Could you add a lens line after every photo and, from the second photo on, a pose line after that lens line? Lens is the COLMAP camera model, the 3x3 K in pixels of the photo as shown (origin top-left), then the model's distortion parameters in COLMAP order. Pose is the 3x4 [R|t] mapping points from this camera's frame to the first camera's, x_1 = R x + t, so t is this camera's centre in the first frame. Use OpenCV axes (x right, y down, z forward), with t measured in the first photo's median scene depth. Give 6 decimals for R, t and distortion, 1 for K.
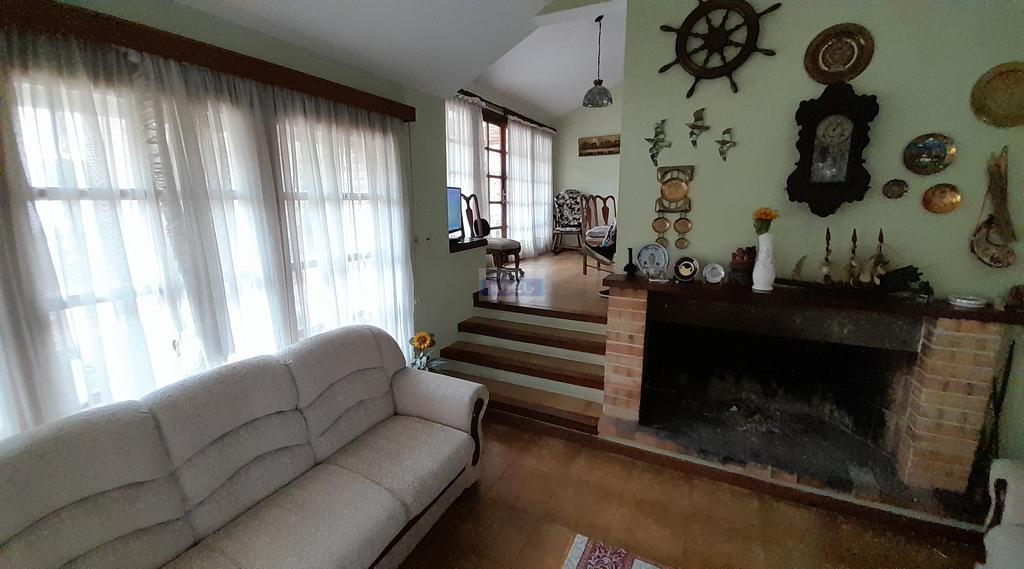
lens RADIAL K [[407.4, 0, 519.6], [0, 407.4, 275.7], [0, 0, 1]] dist [0.022821, -0.018322]
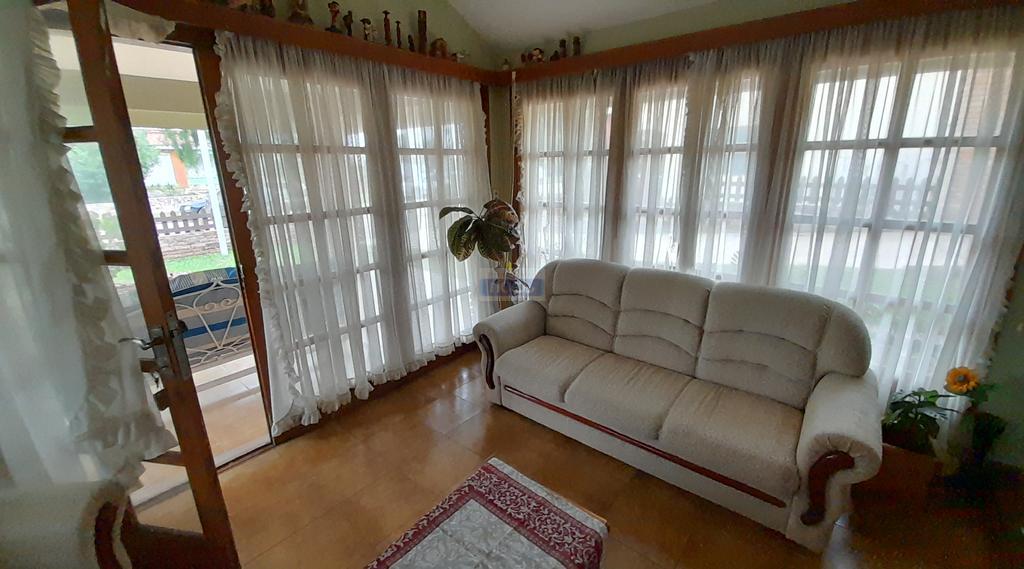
lens RADIAL K [[407.4, 0, 519.6], [0, 407.4, 275.7], [0, 0, 1]] dist [0.022821, -0.018322]
pose [[-0.205883, 0.262663, -0.942667, 0.677221], [-0.162945, 0.940654, 0.297690, -0.097743], [0.964915, 0.214892, -0.150865, 0.633941]]
